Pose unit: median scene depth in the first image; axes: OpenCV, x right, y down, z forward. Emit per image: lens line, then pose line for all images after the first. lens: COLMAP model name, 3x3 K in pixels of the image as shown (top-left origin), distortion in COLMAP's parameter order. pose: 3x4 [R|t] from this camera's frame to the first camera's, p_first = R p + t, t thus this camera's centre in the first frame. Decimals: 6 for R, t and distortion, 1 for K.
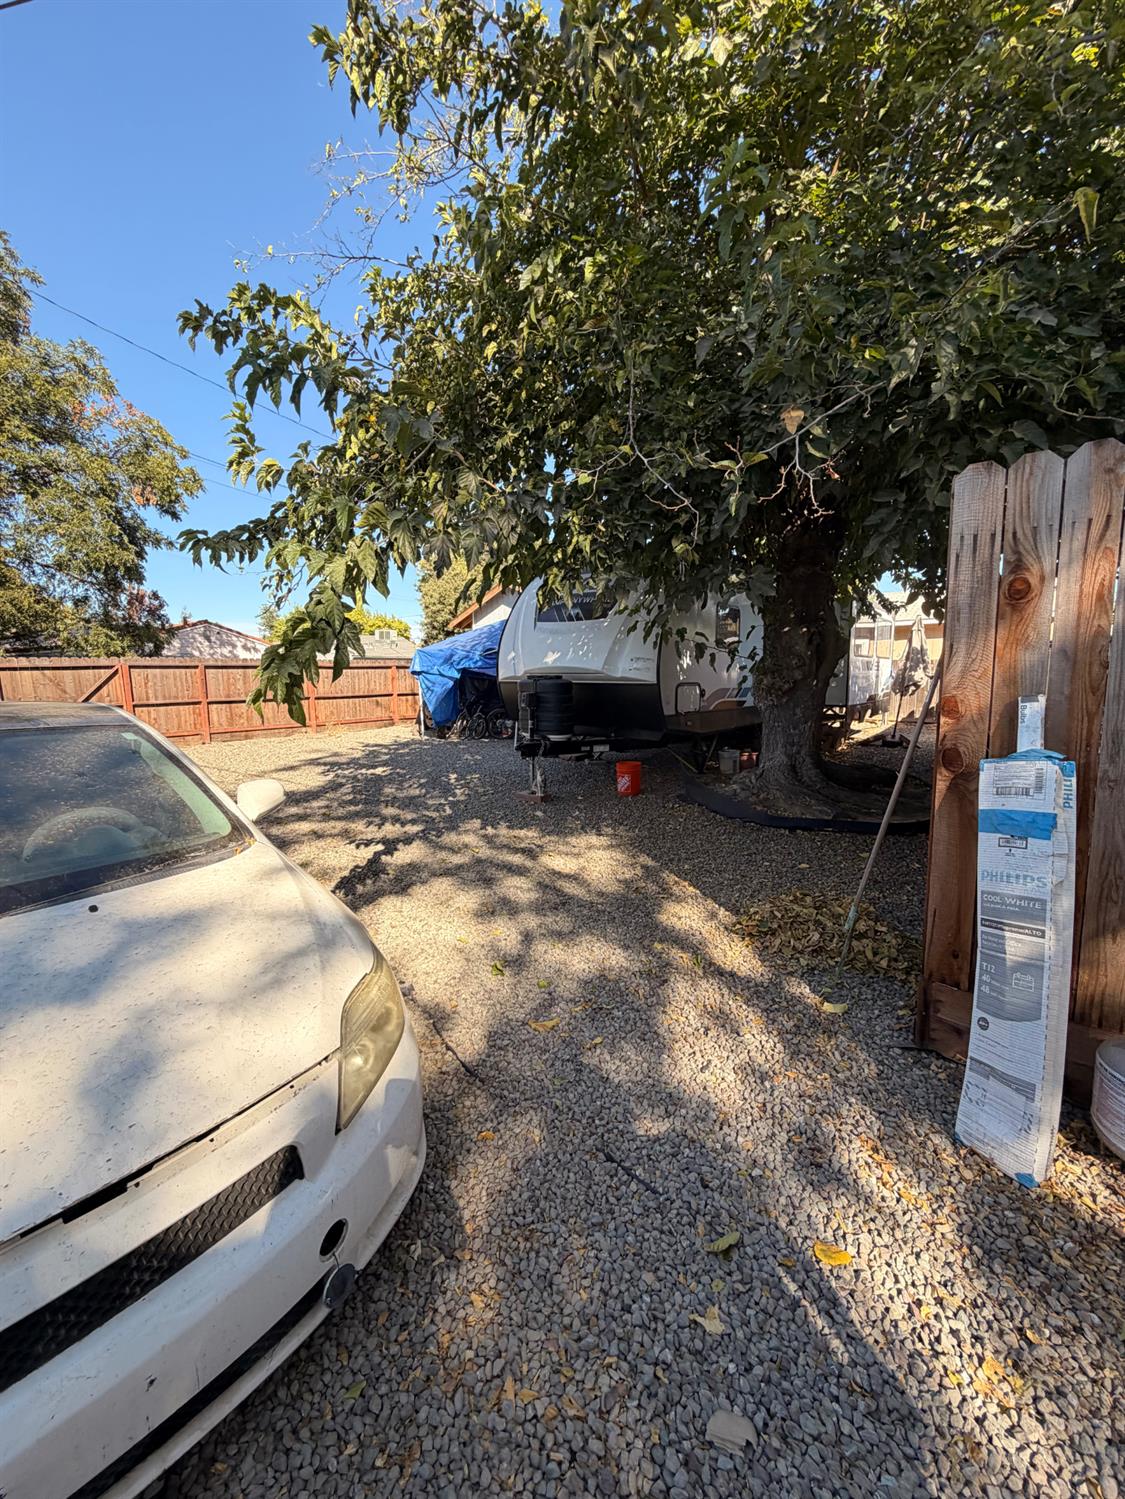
lens RADIAL K [[598.4, 0, 560.8], [0, 598.4, 747.3], [0, 0, 1]] dist [0.000717, -0.000290]
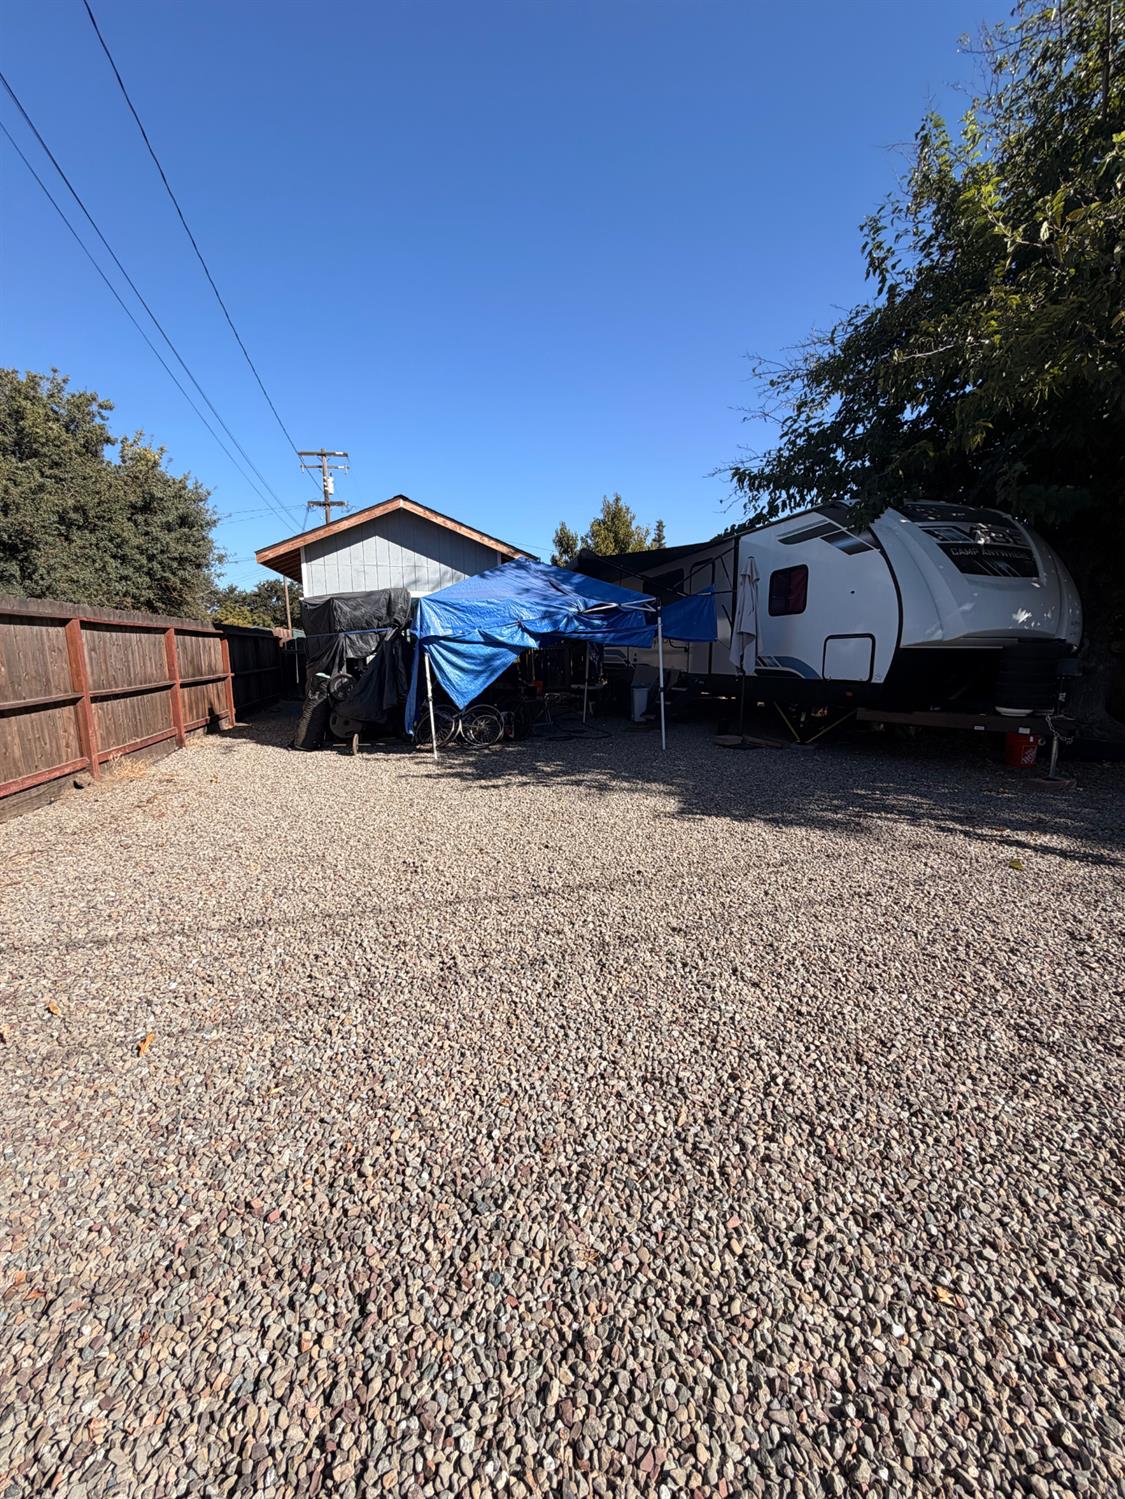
lens RADIAL K [[598.4, 0, 560.8], [0, 598.4, 747.3], [0, 0, 1]] dist [0.000717, -0.000290]
pose [[0.606846, -0.123994, 0.785088, -0.629210], [0.099215, 0.991848, 0.079959, -0.058344], [-0.788603, 0.029370, 0.614201, 0.574206]]
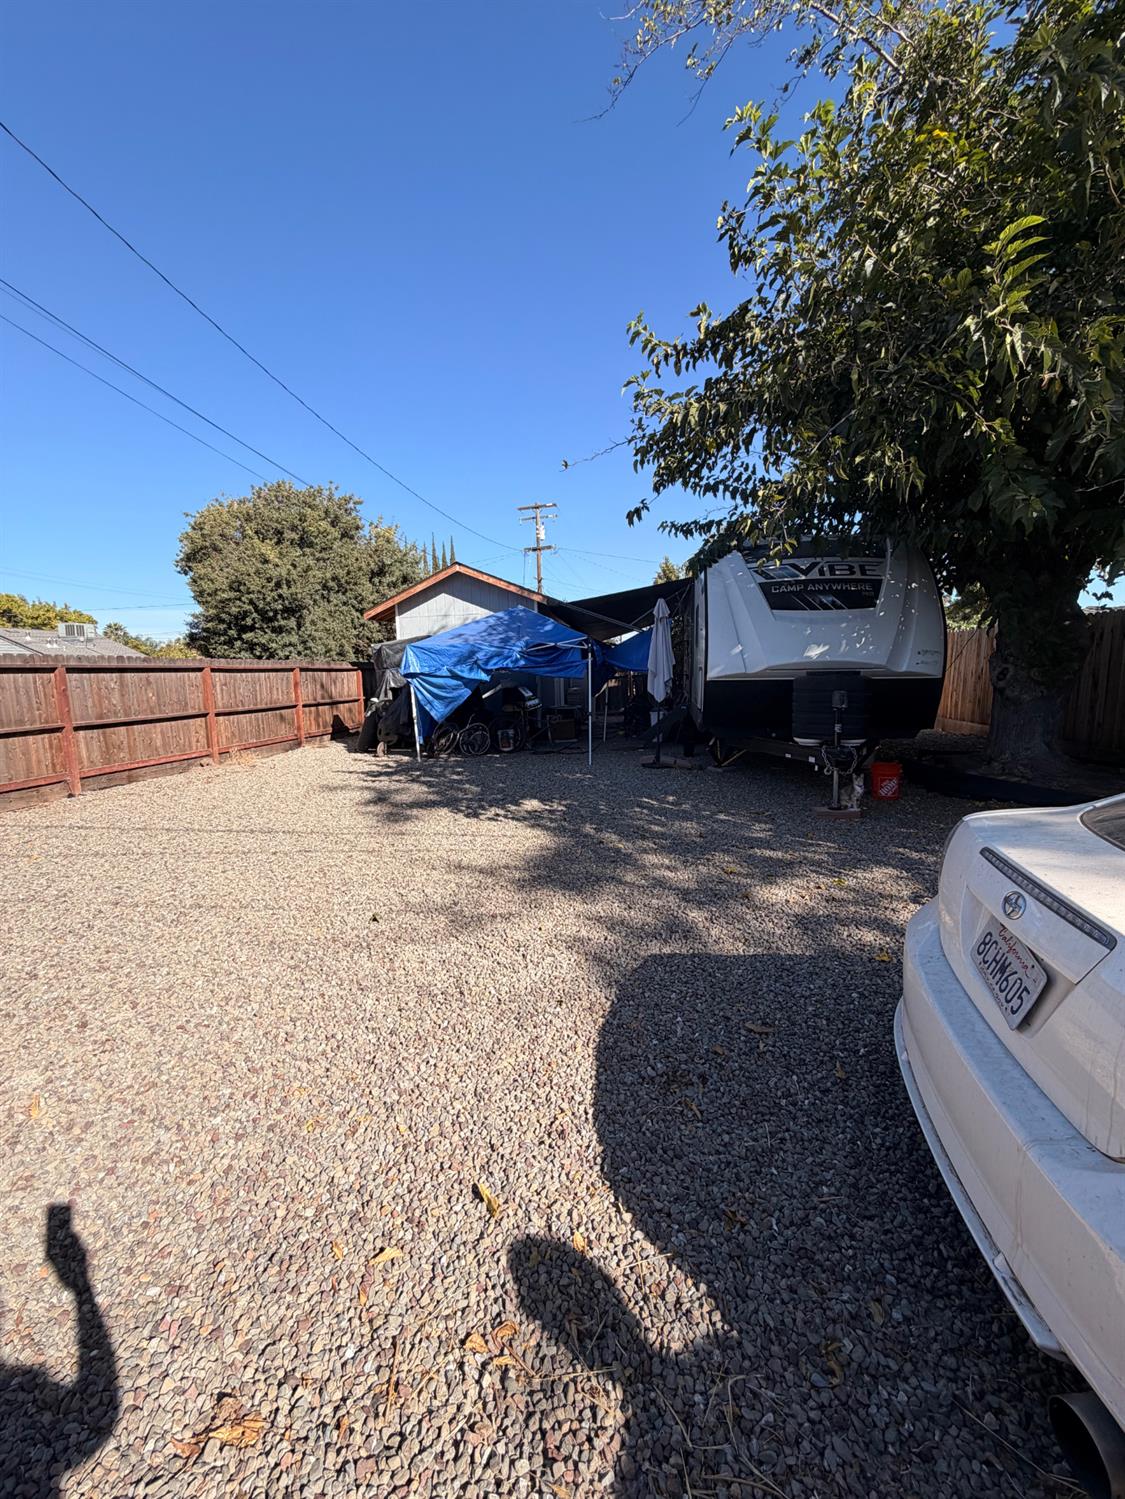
lens RADIAL K [[598.4, 0, 560.8], [0, 598.4, 747.3], [0, 0, 1]] dist [0.000717, -0.000290]
pose [[0.885029, -0.068751, 0.460432, -0.439220], [0.071347, 0.997382, 0.011788, -0.027510], [-0.460037, 0.022418, 0.887617, 0.235151]]
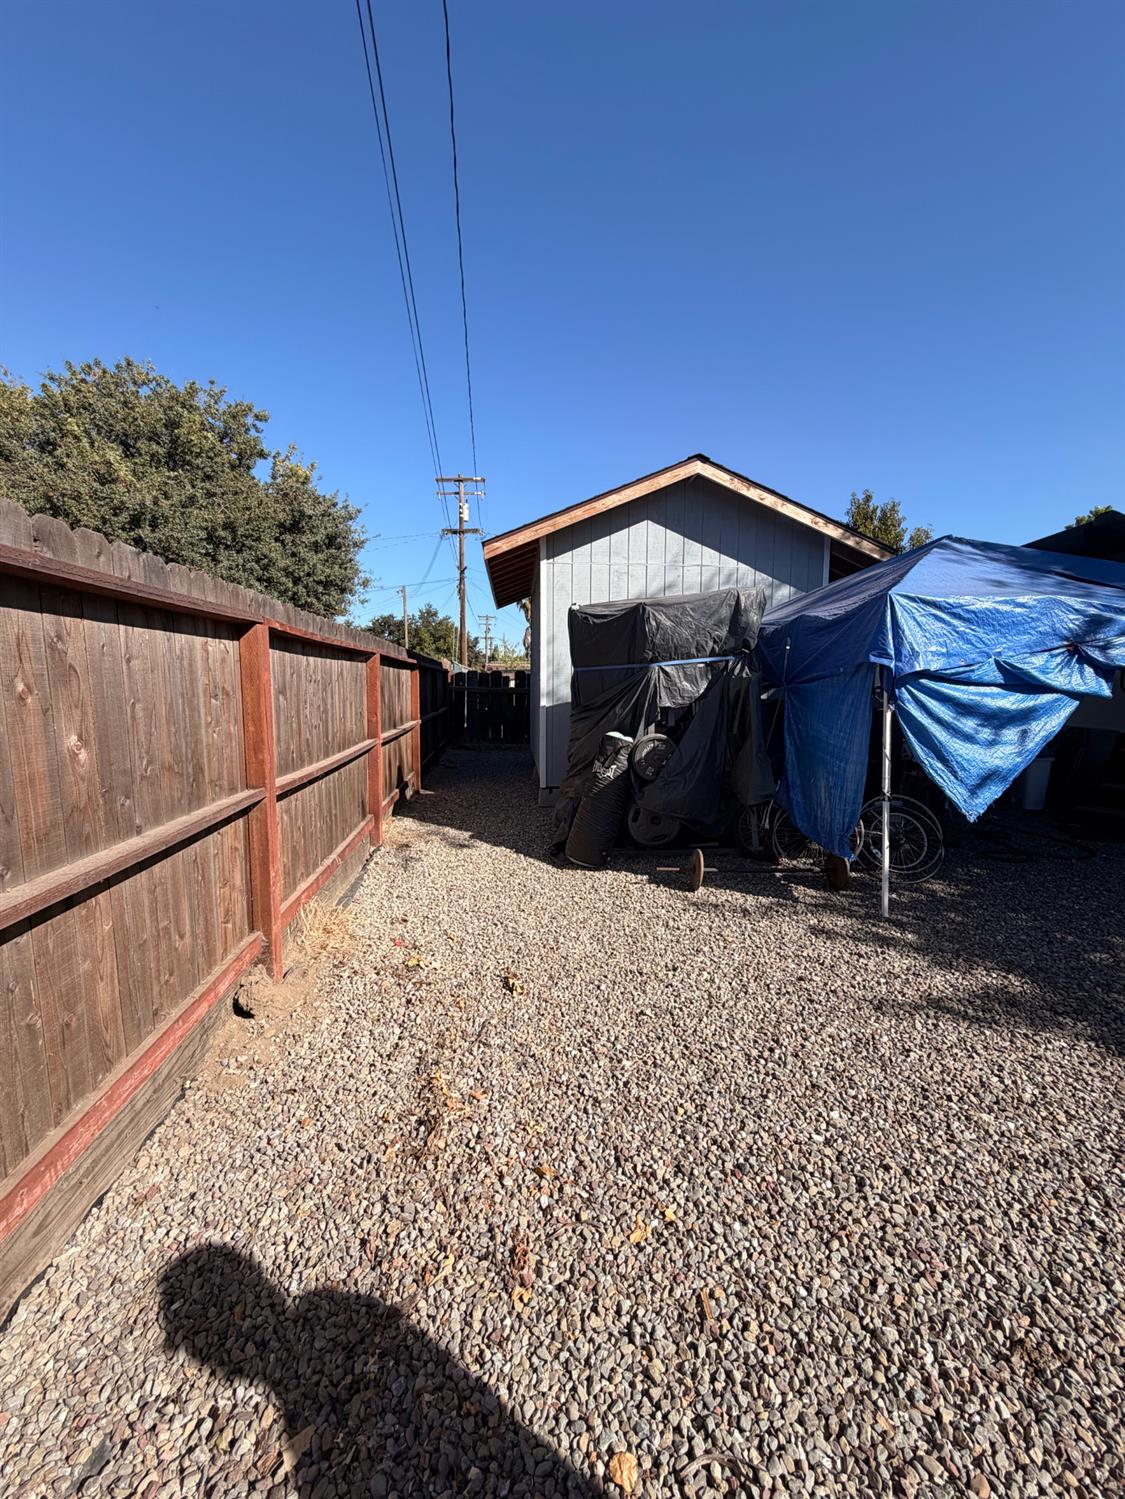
lens RADIAL K [[595.2, 0, 562.5], [0, 595.2, 749.5], [0, 0, 1]] dist [-0.001845, -0.000009]
pose [[0.709514, -0.062634, 0.701903, -0.553685], [0.073731, 0.997173, 0.014452, -0.109292], [-0.700824, 0.041498, 0.712126, 0.936065]]
